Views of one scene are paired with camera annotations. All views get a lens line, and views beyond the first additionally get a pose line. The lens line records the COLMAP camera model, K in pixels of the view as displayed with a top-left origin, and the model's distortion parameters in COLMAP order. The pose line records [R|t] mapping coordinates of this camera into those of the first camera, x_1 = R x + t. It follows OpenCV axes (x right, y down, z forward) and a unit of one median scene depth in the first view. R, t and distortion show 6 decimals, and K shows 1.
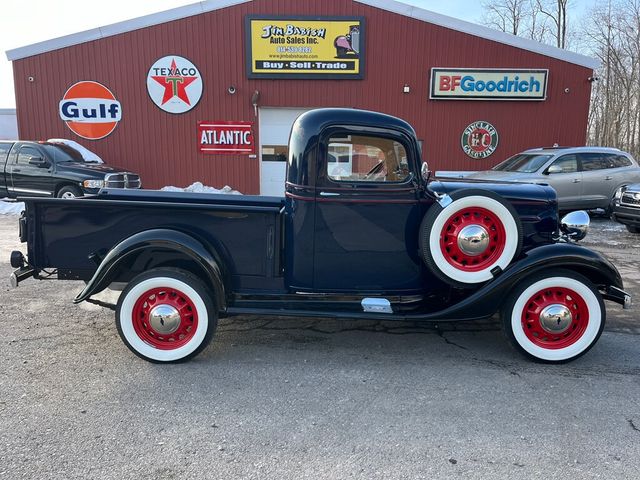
lens RADIAL K [[494.0, 0, 320.0], [0, 494.0, 240.0], [0, 0, 1]] dist [0.078414, -0.120190]
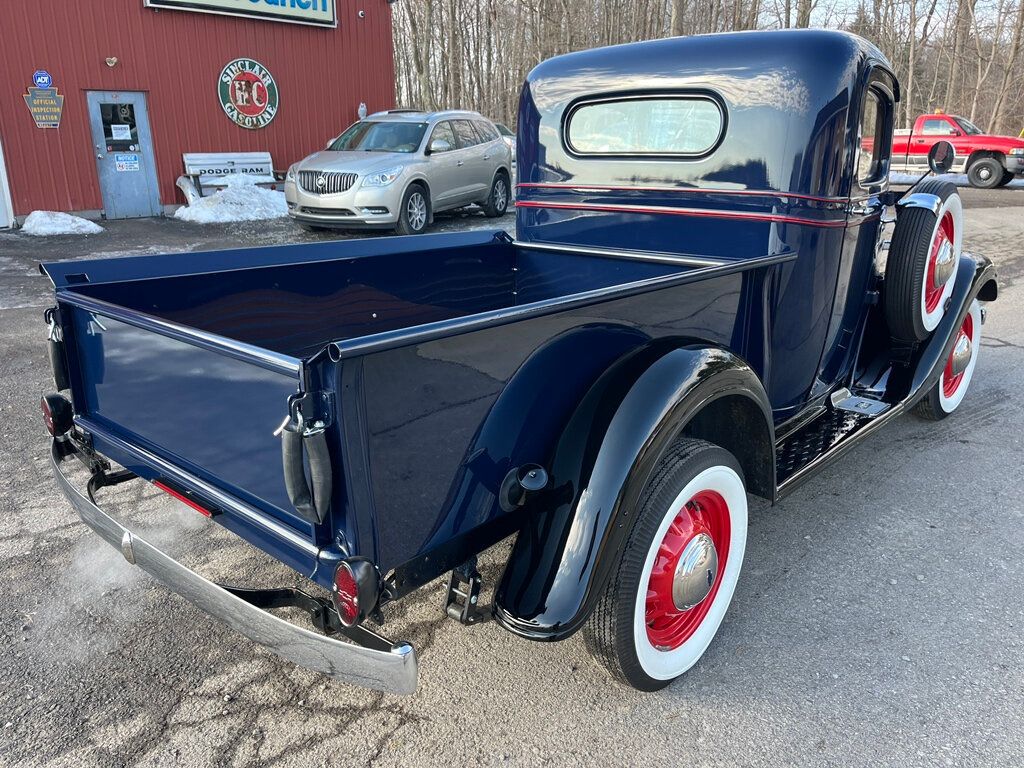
lens RADIAL K [[790.3, 0, 512.0], [0, 790.3, 384.0], [0, 0, 1]] dist [0.078414, -0.120190]
pose [[0.666002, -0.238607, 0.706759, -0.197251], [0.130385, 0.970112, 0.204651, -0.031049], [-0.734467, -0.044147, 0.677207, 0.167259]]
